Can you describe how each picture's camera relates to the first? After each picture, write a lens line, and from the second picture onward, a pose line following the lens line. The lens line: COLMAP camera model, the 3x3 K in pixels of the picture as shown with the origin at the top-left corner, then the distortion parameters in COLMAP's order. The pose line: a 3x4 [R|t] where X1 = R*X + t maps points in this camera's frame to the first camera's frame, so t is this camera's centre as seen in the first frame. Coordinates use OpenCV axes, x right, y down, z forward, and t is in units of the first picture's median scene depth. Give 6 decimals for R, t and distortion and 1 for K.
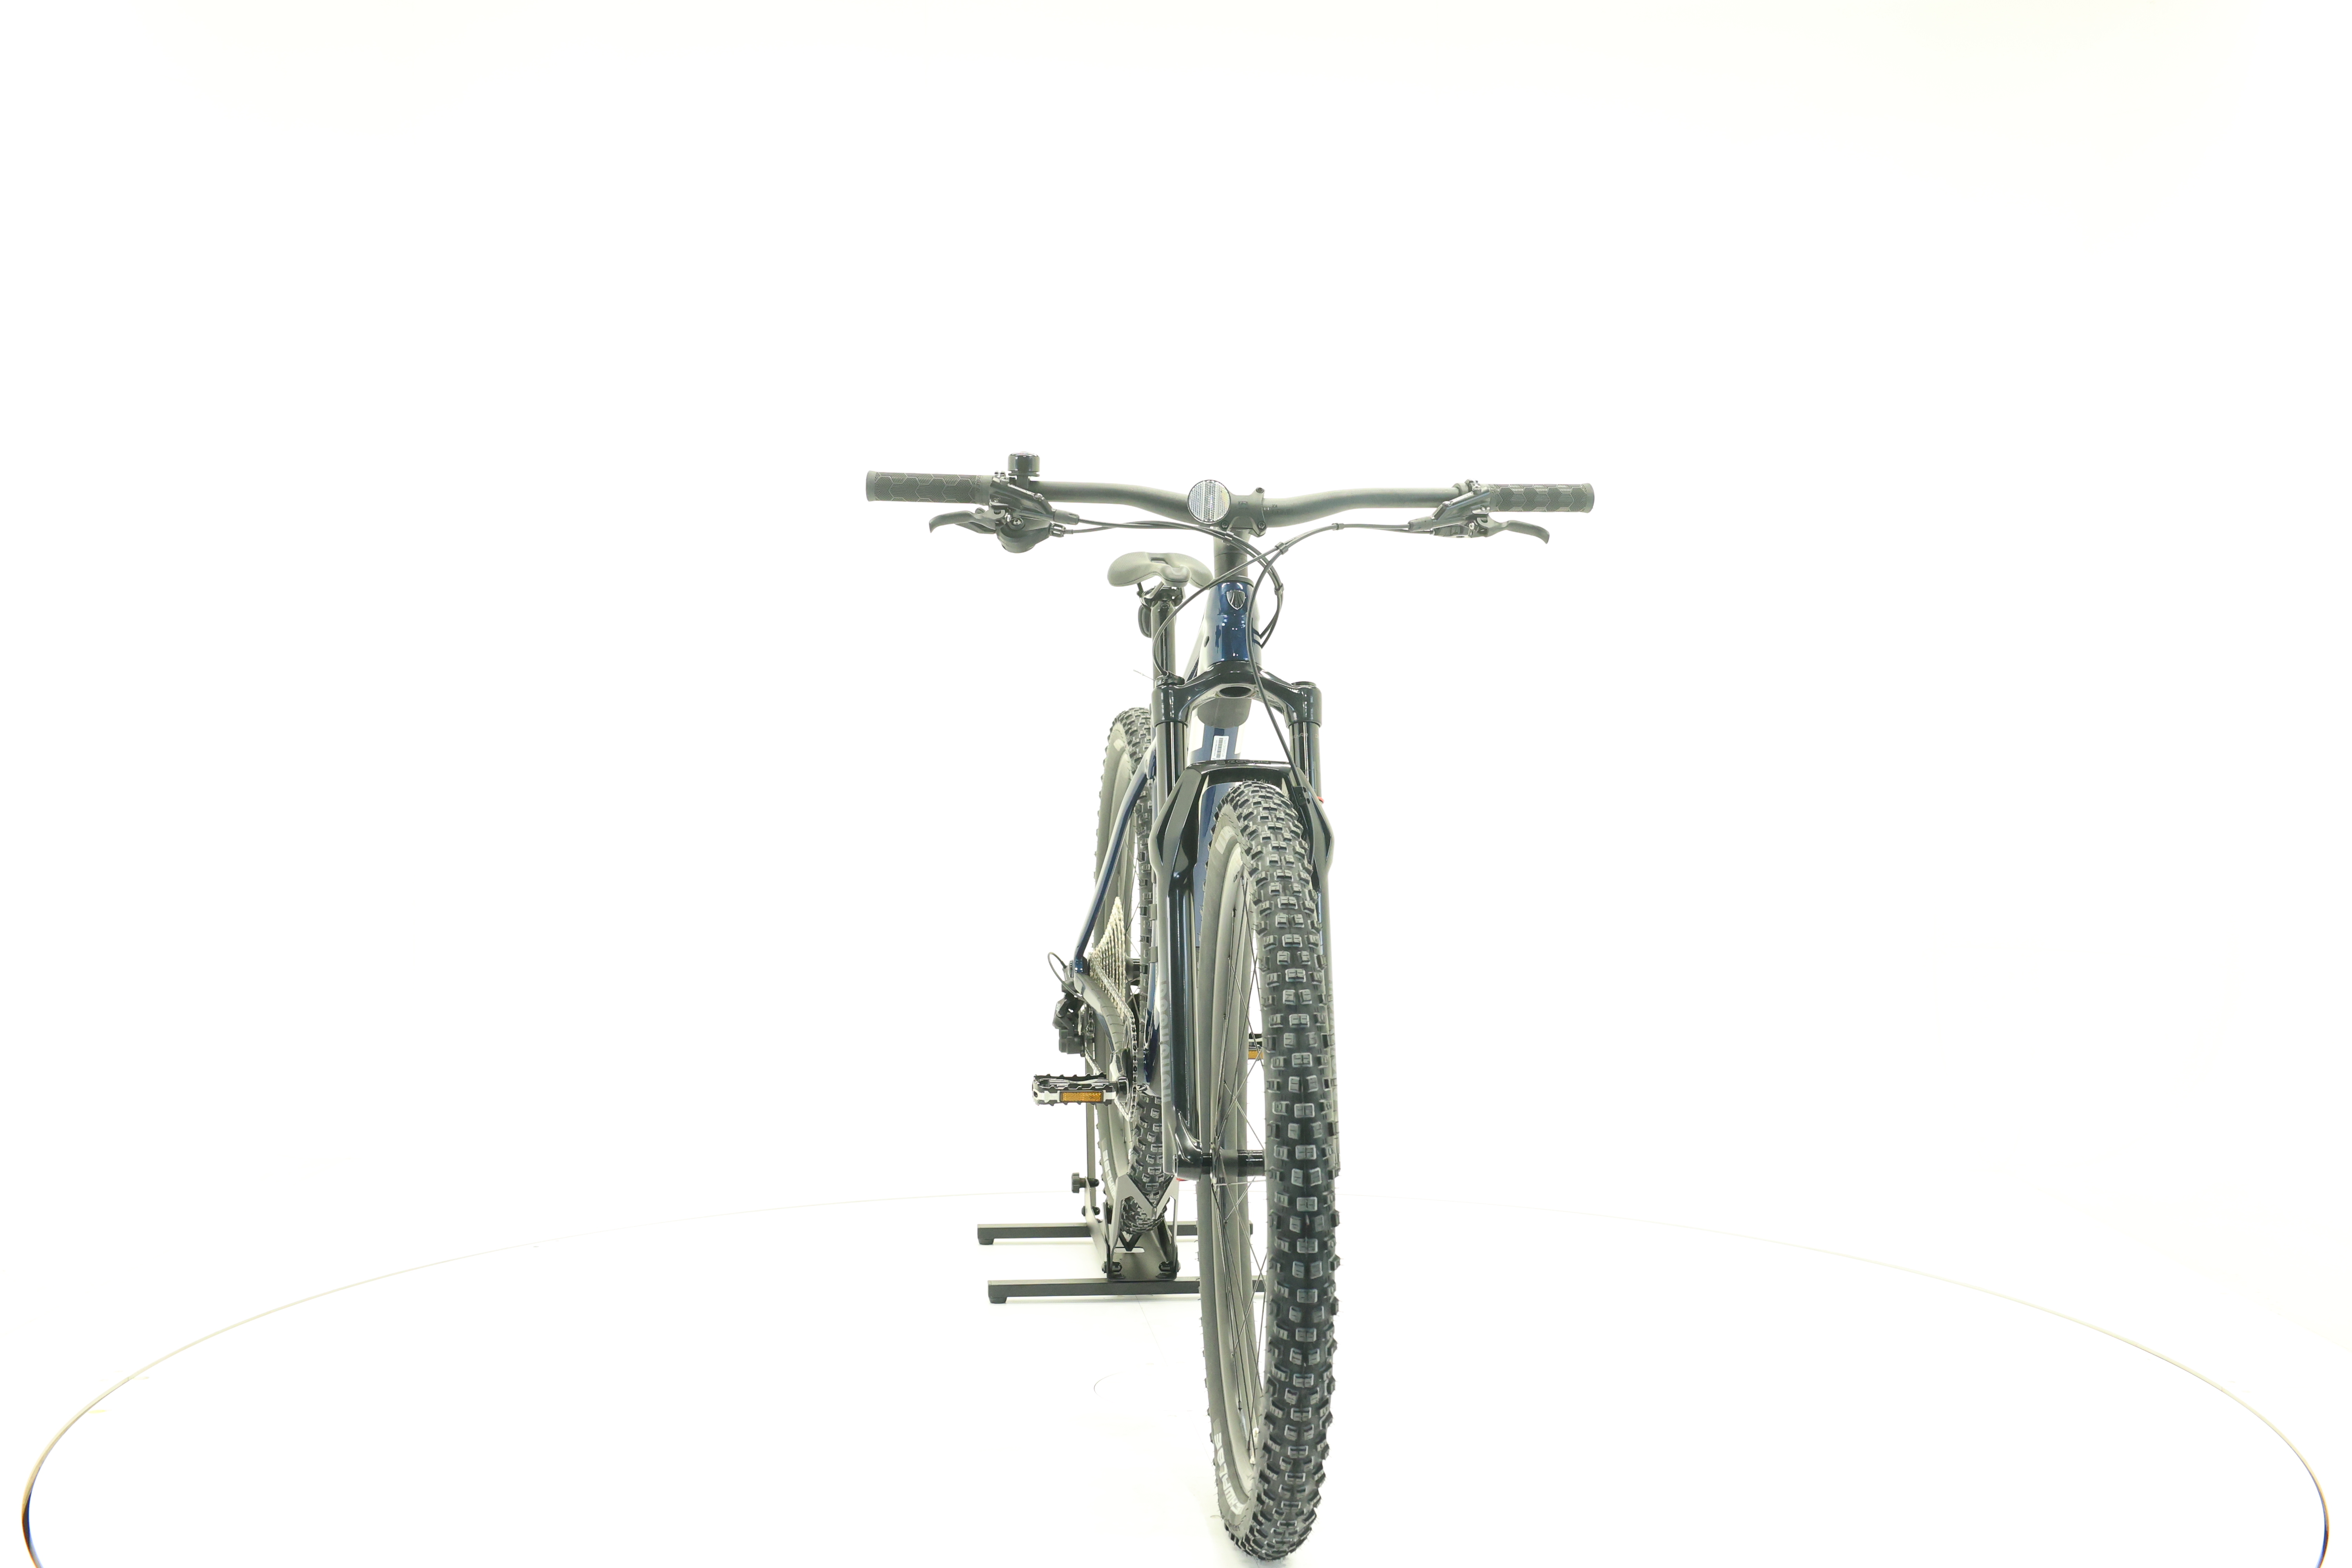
lens RADIAL K [[2482.1, 0, 1176.0], [0, 2482.1, 786.9], [0, 0, 1]] dist [-0.001332, 0.000000]
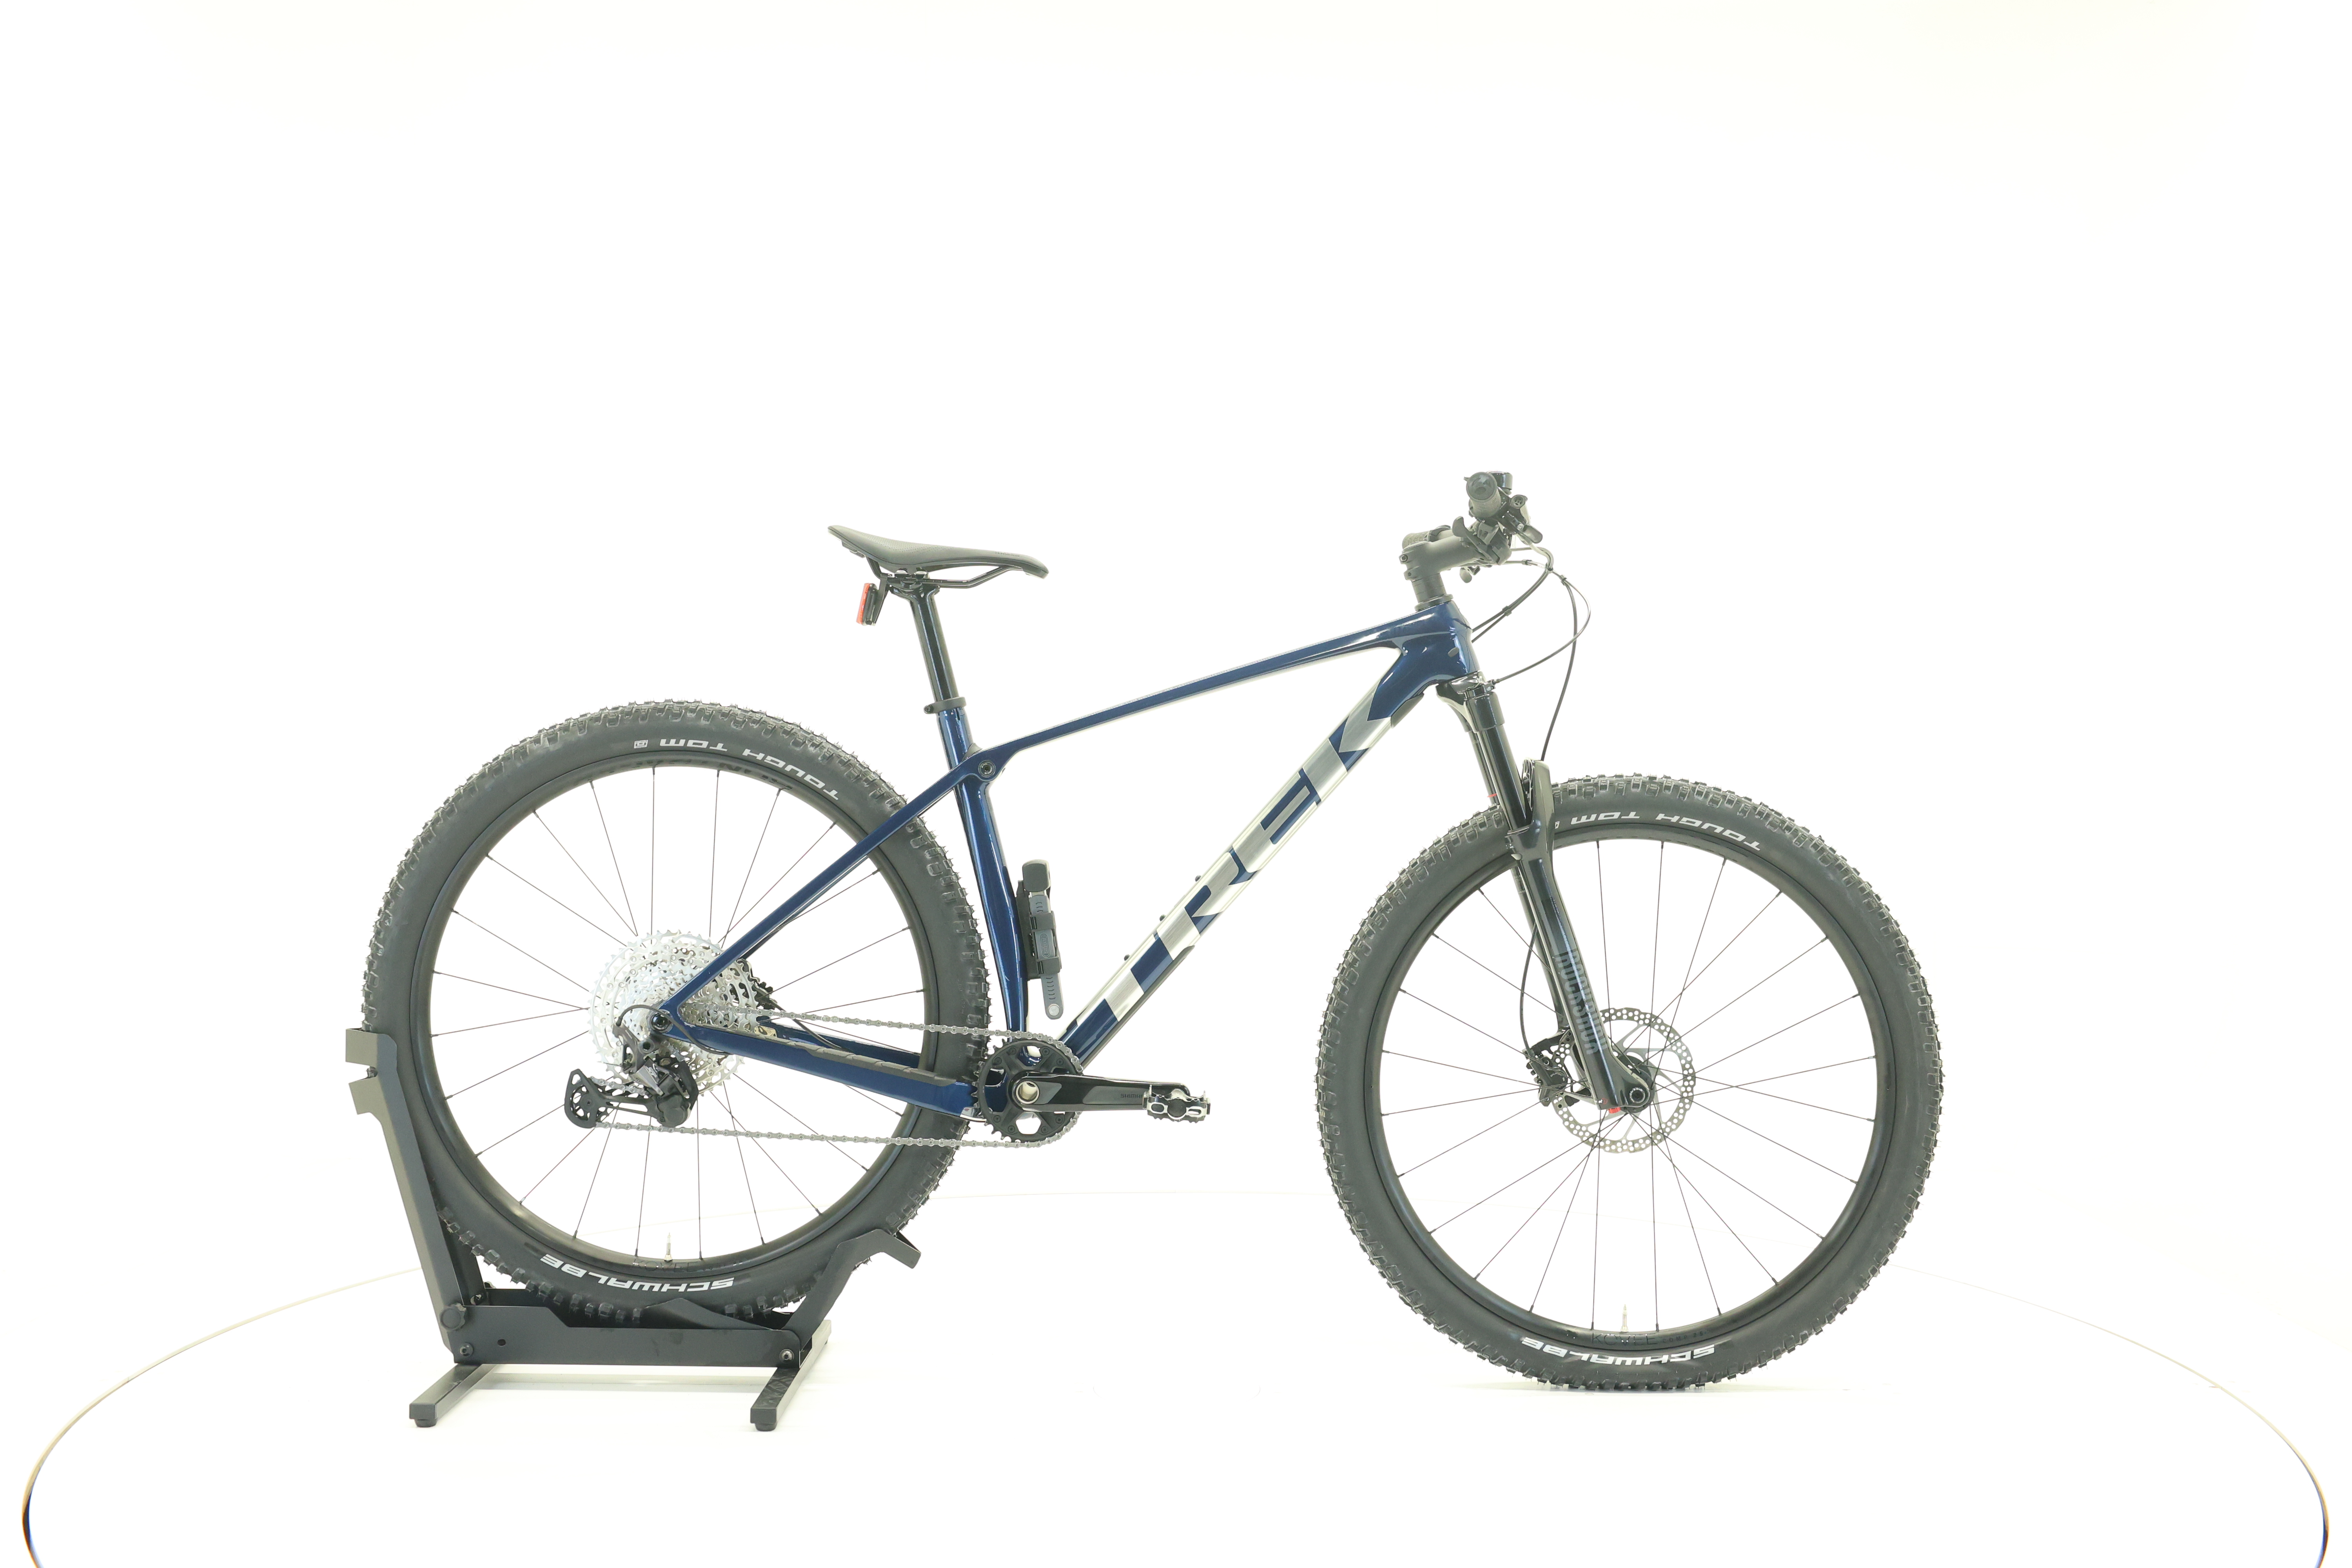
lens RADIAL K [[2482.1, 0, 1185.5], [0, 2482.1, 777.8], [0, 0, 1]] dist [-0.001332, 0.000000]
pose [[0.117863, -0.021014, 0.992807, -1.131988], [0.017655, 0.999662, 0.019063, -0.025680], [-0.992873, 0.015281, 0.118194, 1.004129]]
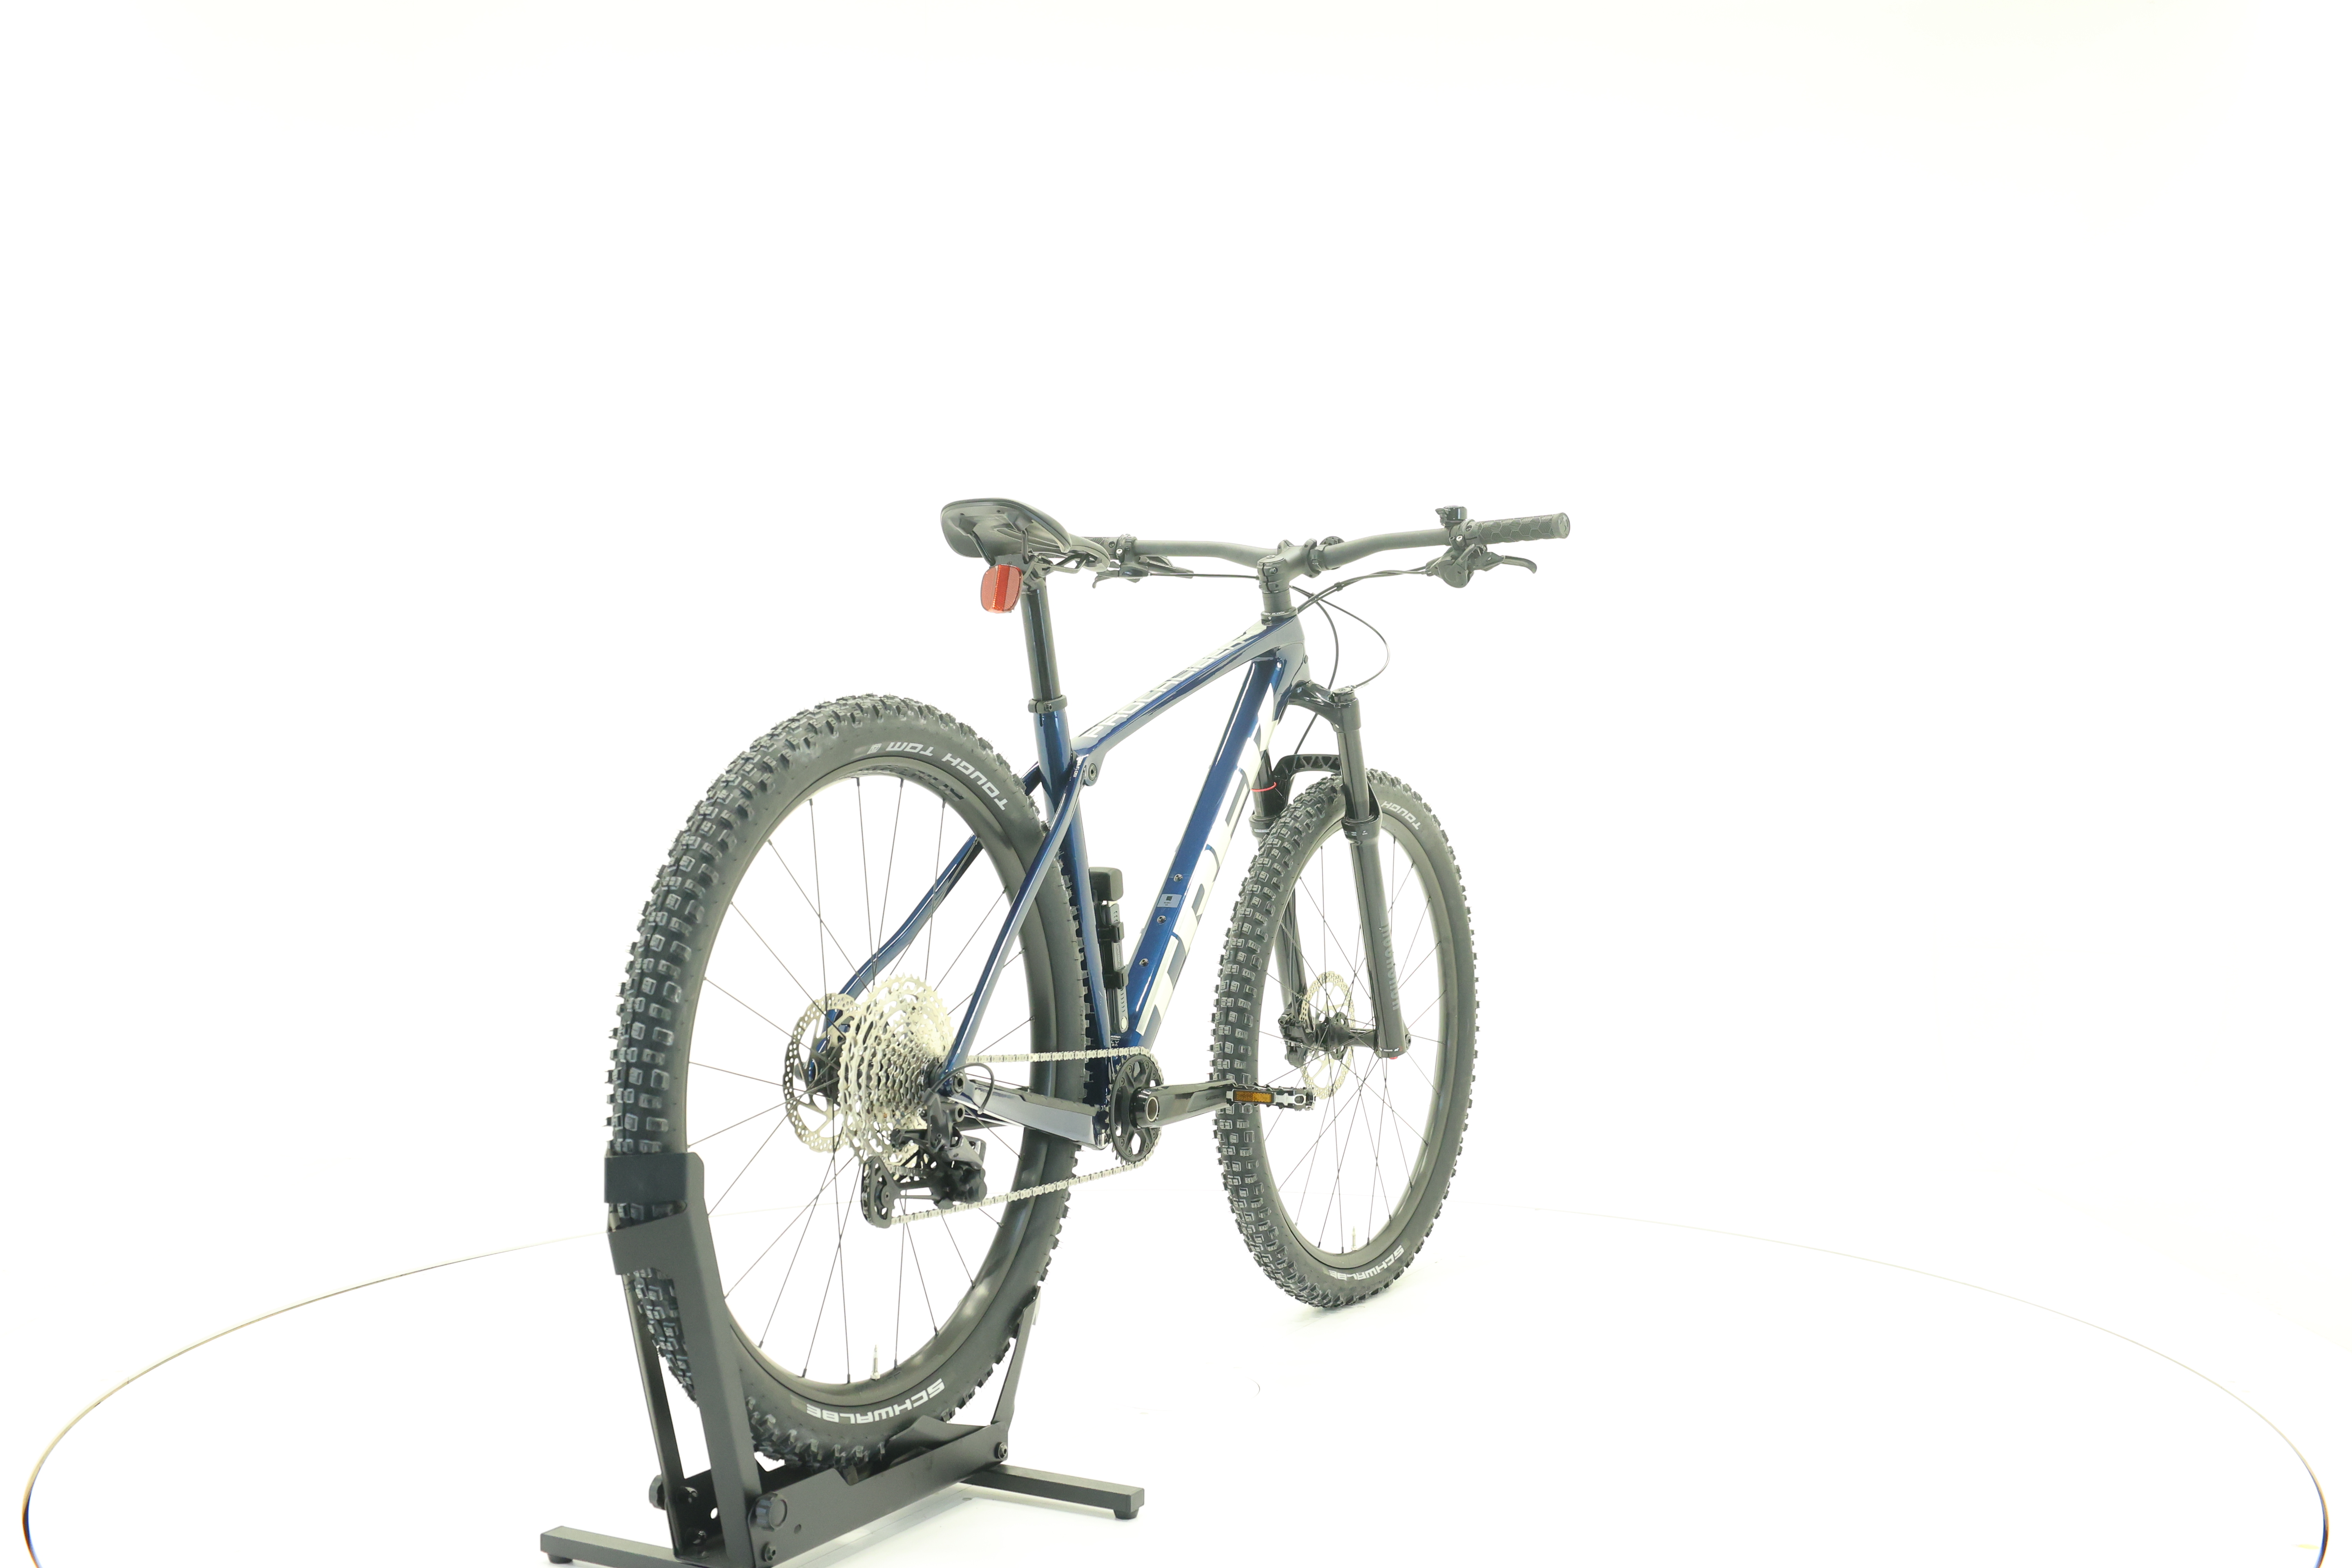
lens RADIAL K [[2482.1, 0, 1173.7], [0, 2482.1, 774.9], [0, 0, 1]] dist [-0.001332, 0.000000]
pose [[-0.816276, -0.016975, 0.577412, -0.655569], [0.004945, 0.999326, 0.036368, -0.047014], [-0.577640, 0.032542, -0.815642, 2.074747]]
